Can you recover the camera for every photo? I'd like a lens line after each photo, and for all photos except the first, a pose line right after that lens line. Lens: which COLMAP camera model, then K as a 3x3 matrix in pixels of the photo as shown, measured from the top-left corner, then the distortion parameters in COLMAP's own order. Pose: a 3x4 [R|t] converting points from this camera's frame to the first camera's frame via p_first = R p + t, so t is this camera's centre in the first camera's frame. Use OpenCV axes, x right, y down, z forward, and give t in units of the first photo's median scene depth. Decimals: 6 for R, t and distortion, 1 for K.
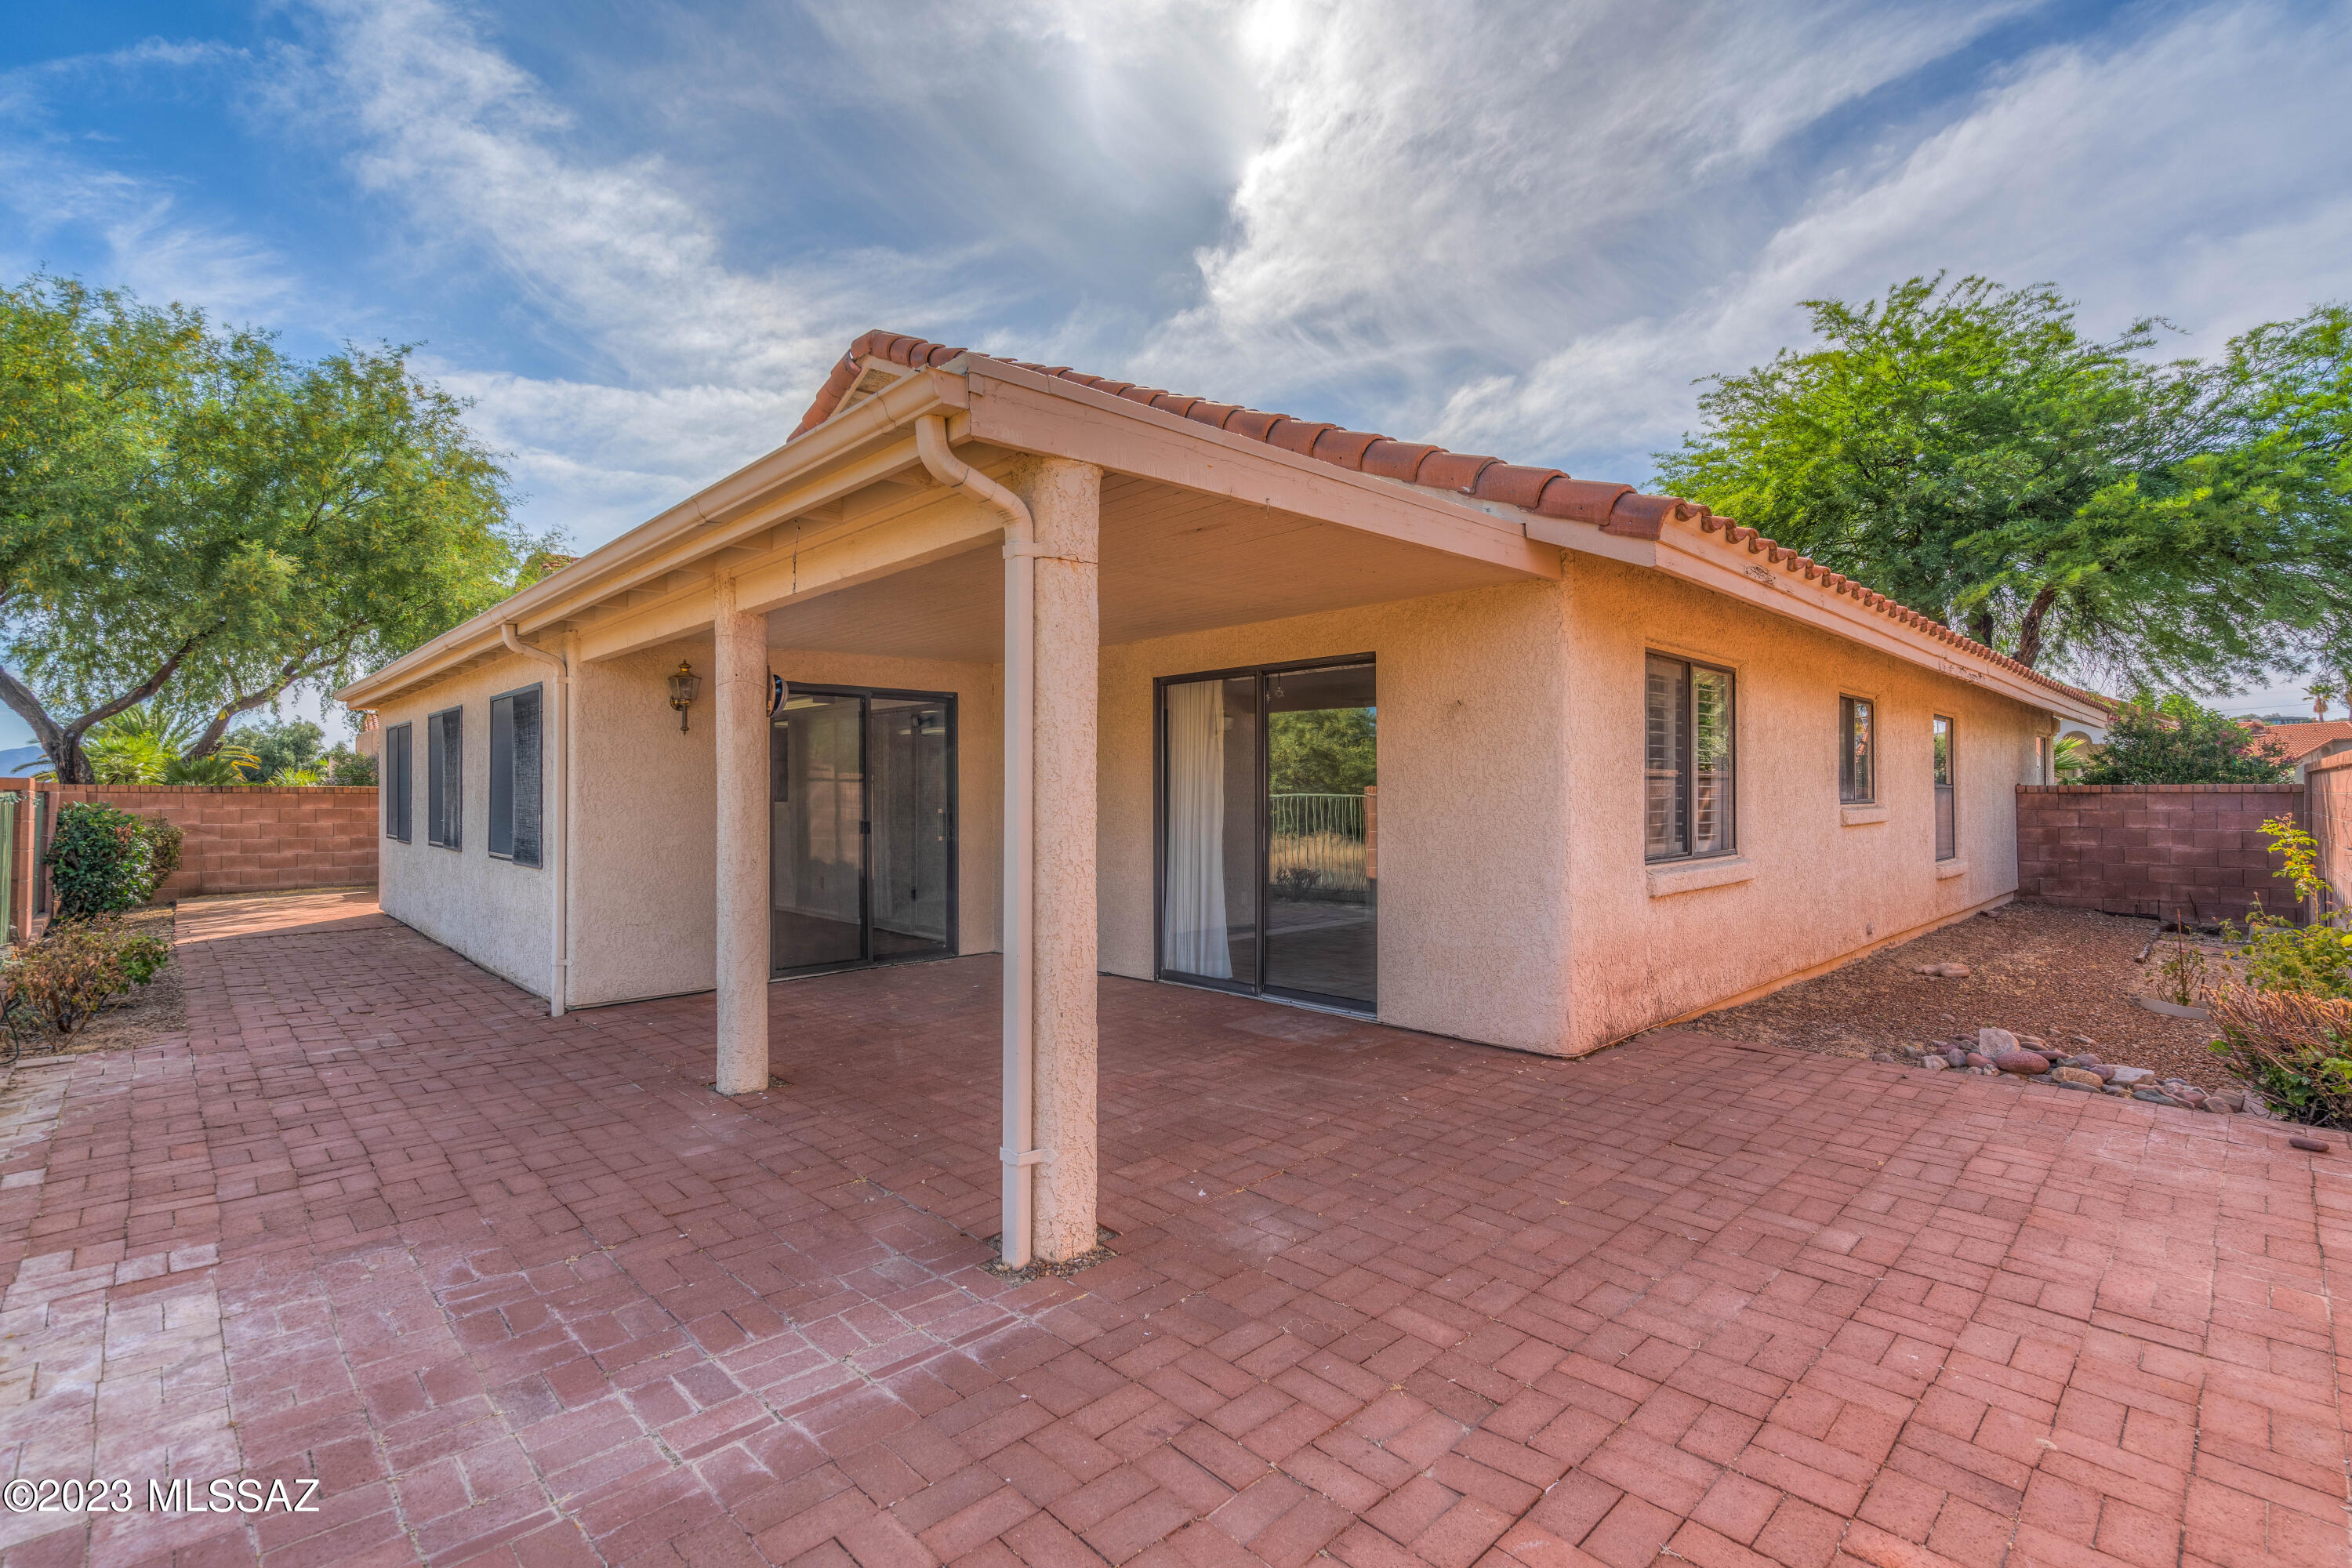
lens RADIAL K [[1071.0, 0, 1176.0], [0, 1071.0, 784.0], [0, 0, 1]] dist [-0.002617, 0.000774]
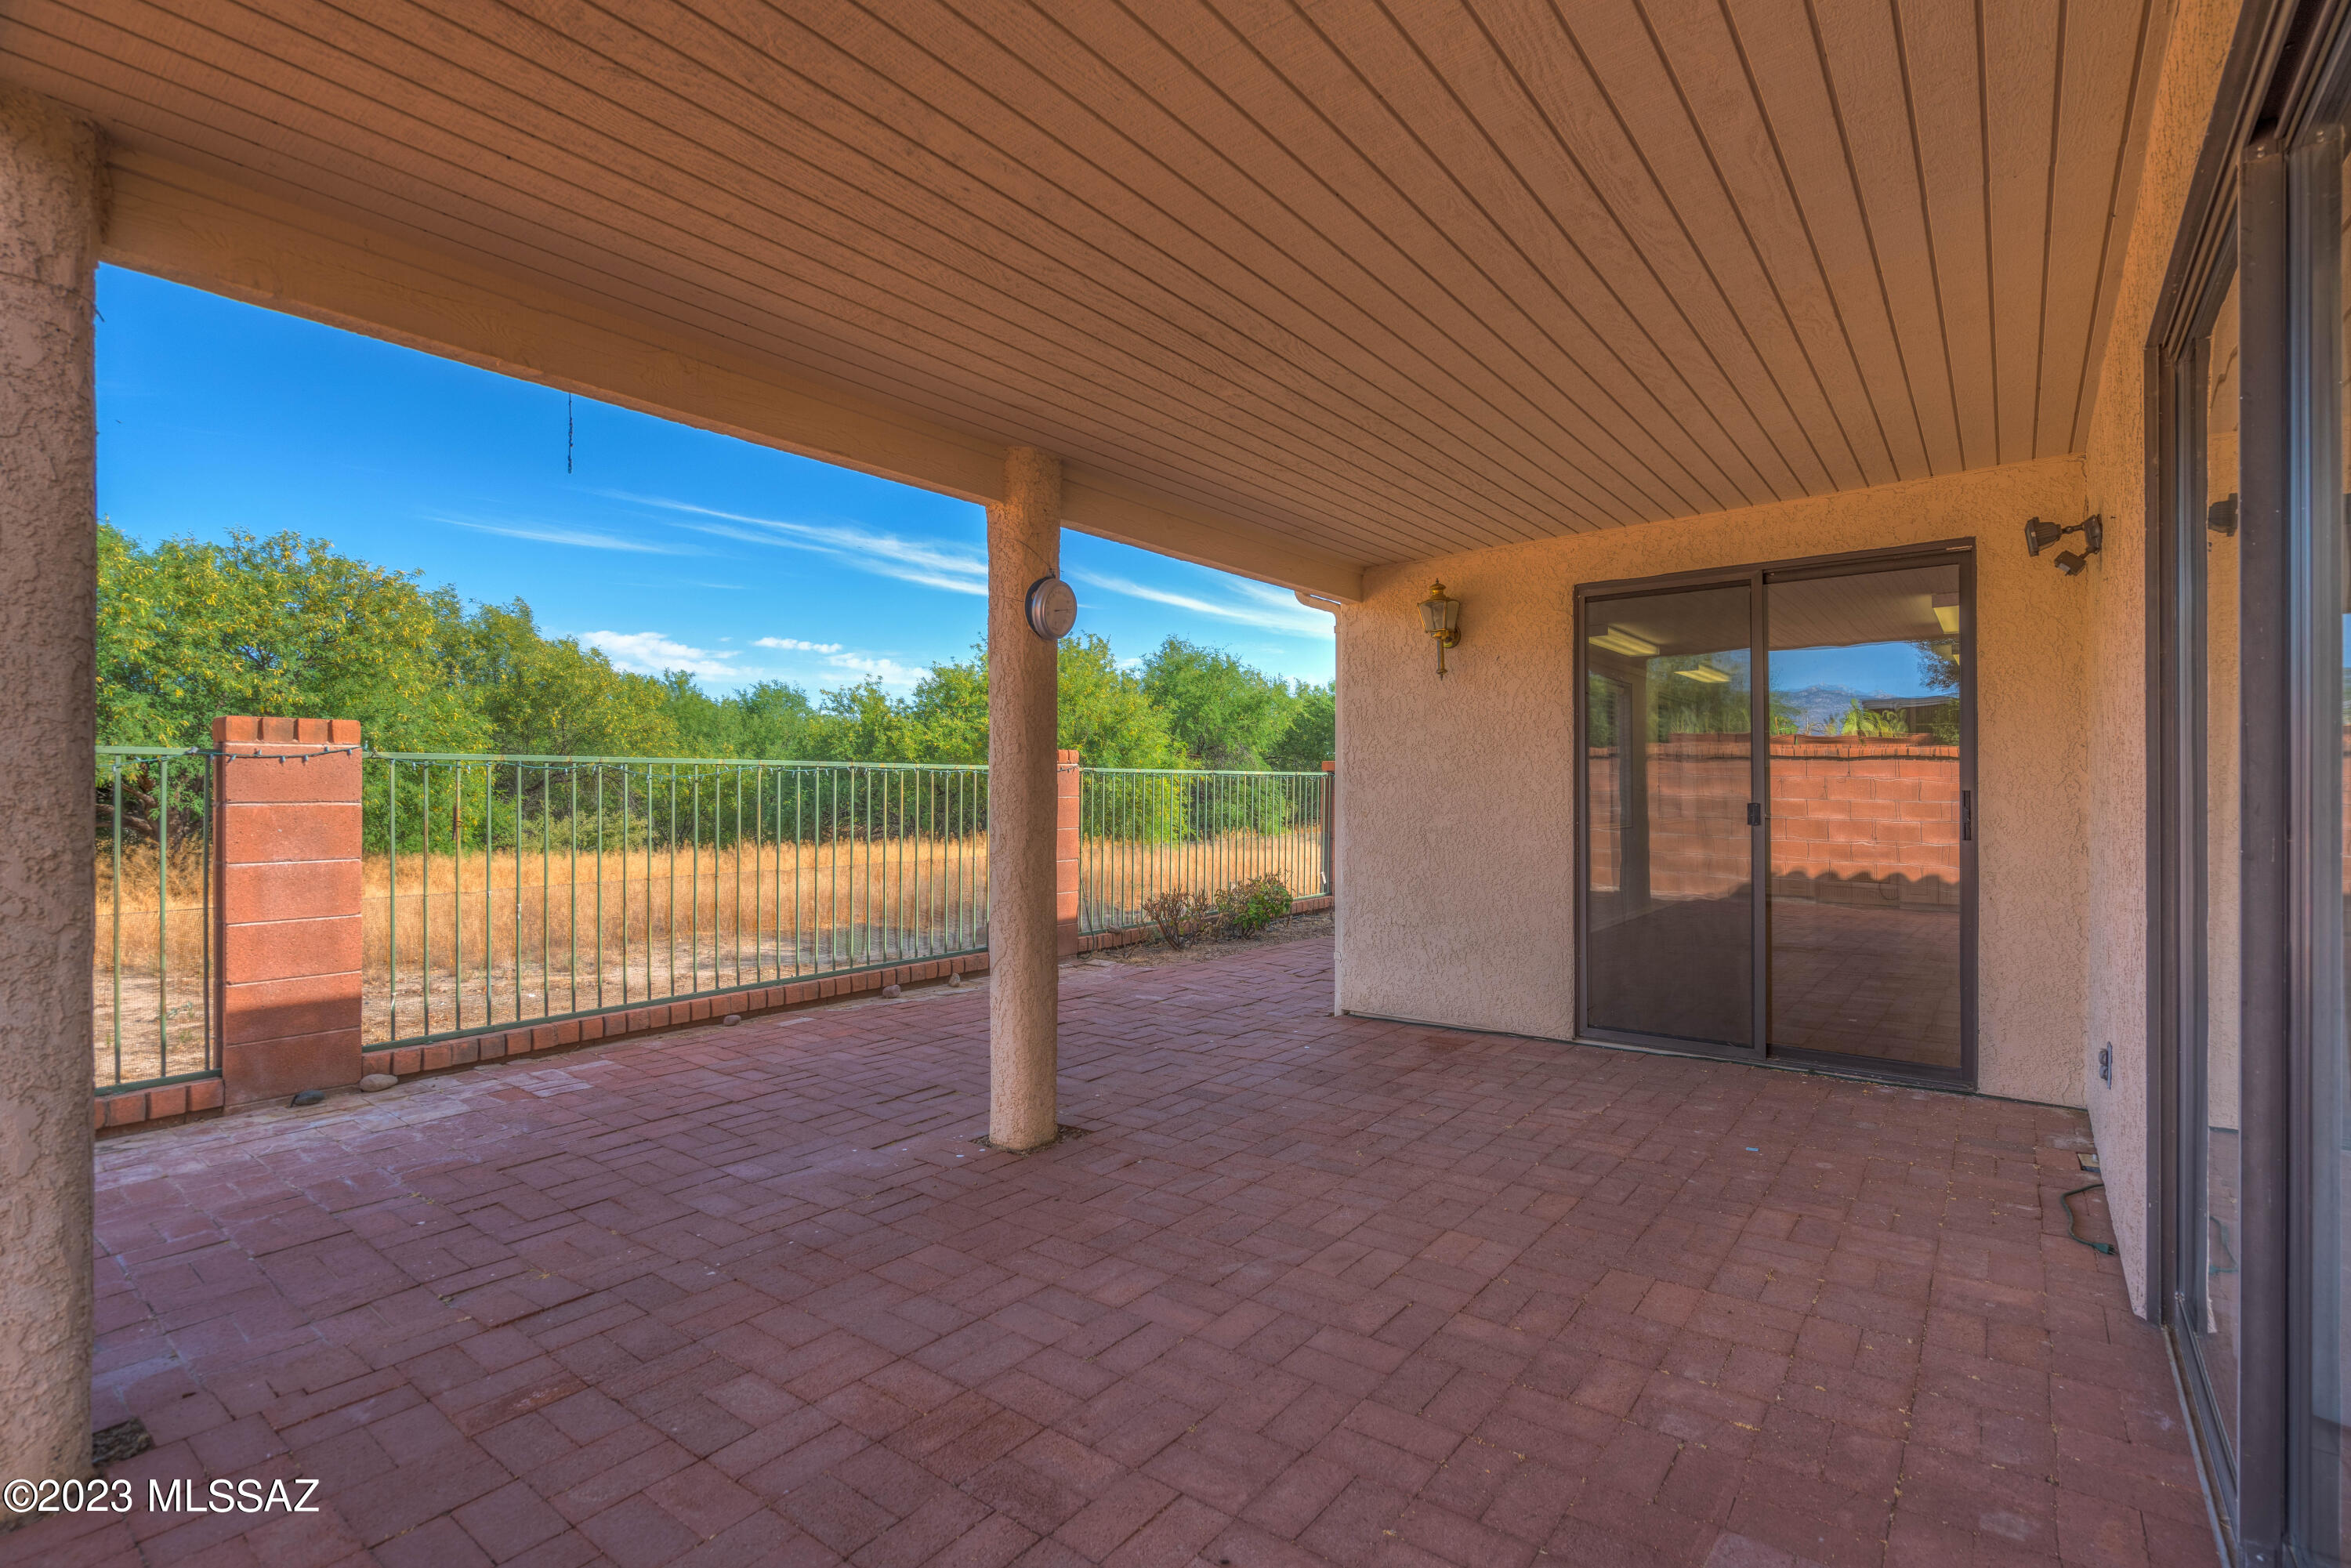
lens RADIAL K [[1070.5, 0, 1175.5], [0, 1070.5, 784.0], [0, 0, 1]] dist [-0.002617, 0.000774]
pose [[0.156716, -0.003405, -0.987638, 0.369288], [0.010300, 0.999945, -0.001813, 0.038781], [0.987590, -0.009889, 0.156742, 1.020371]]
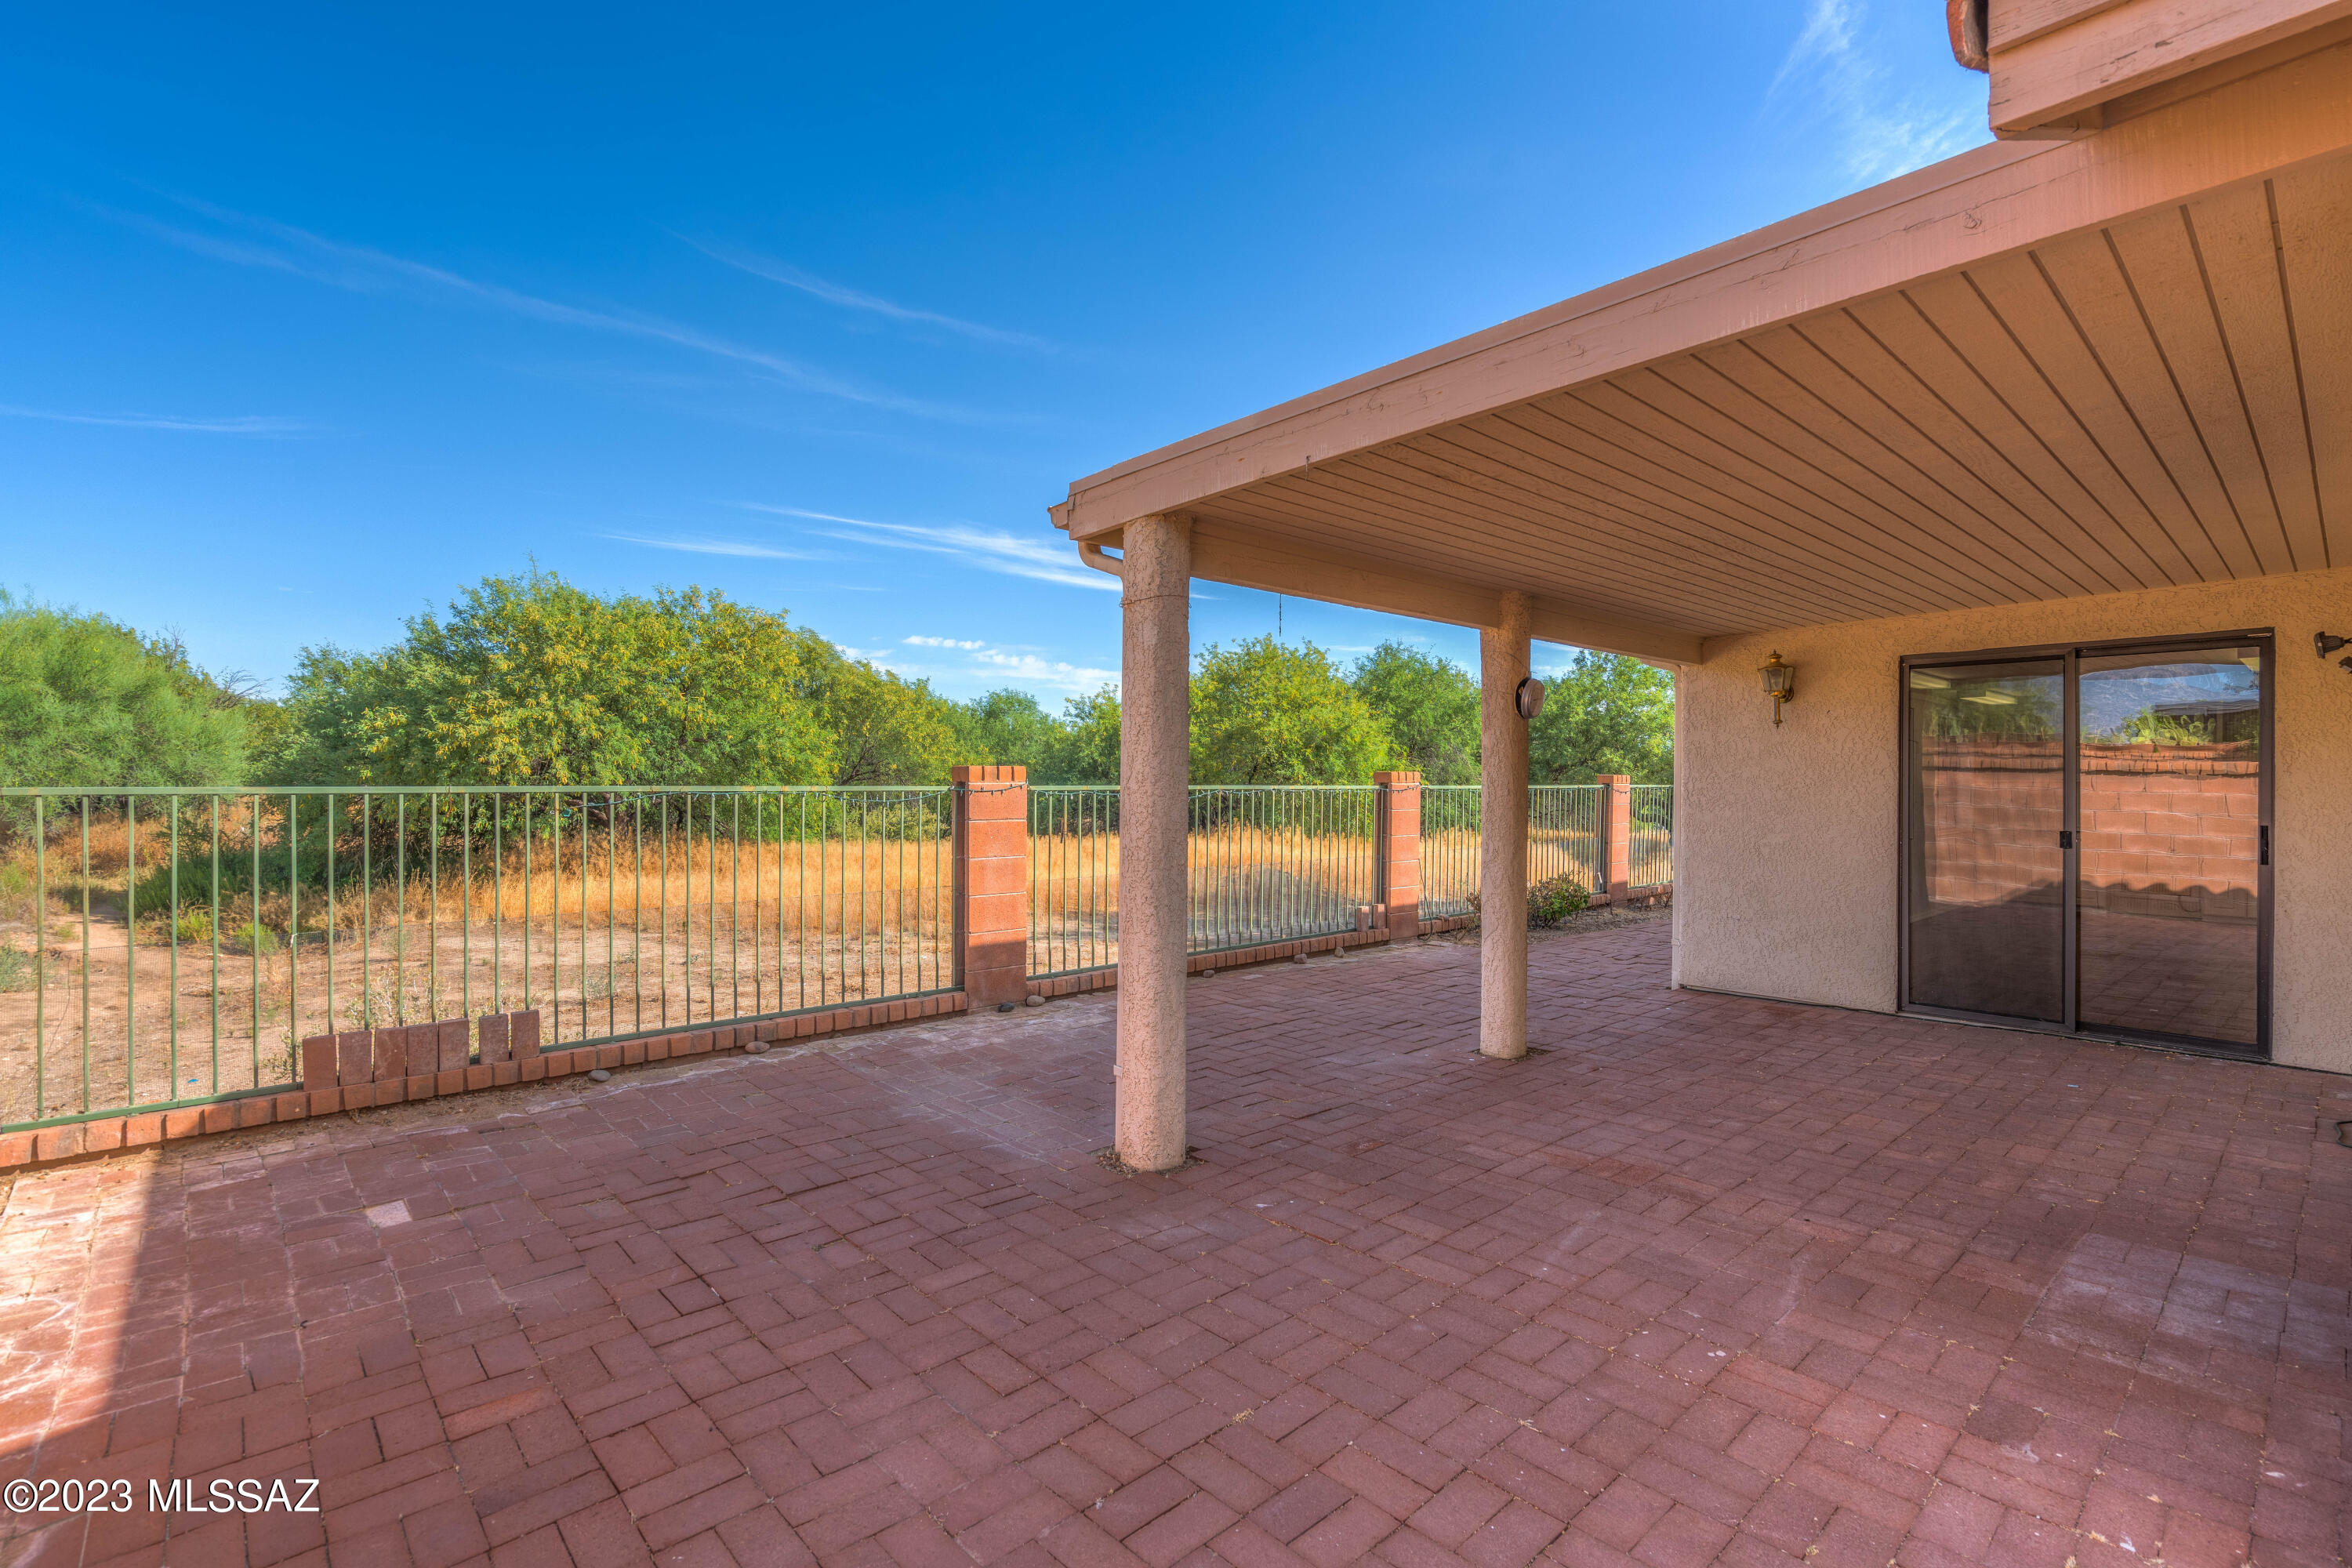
lens RADIAL K [[1044.6, 0, 1144.3], [0, 1044.6, 785.6], [0, 0, 1]] dist [0.003893, 0.000072]
pose [[-0.037937, 0.004362, -0.999271, 0.723832], [0.006775, 0.999969, 0.004108, -0.002722], [0.999257, -0.006614, -0.037965, 0.690822]]
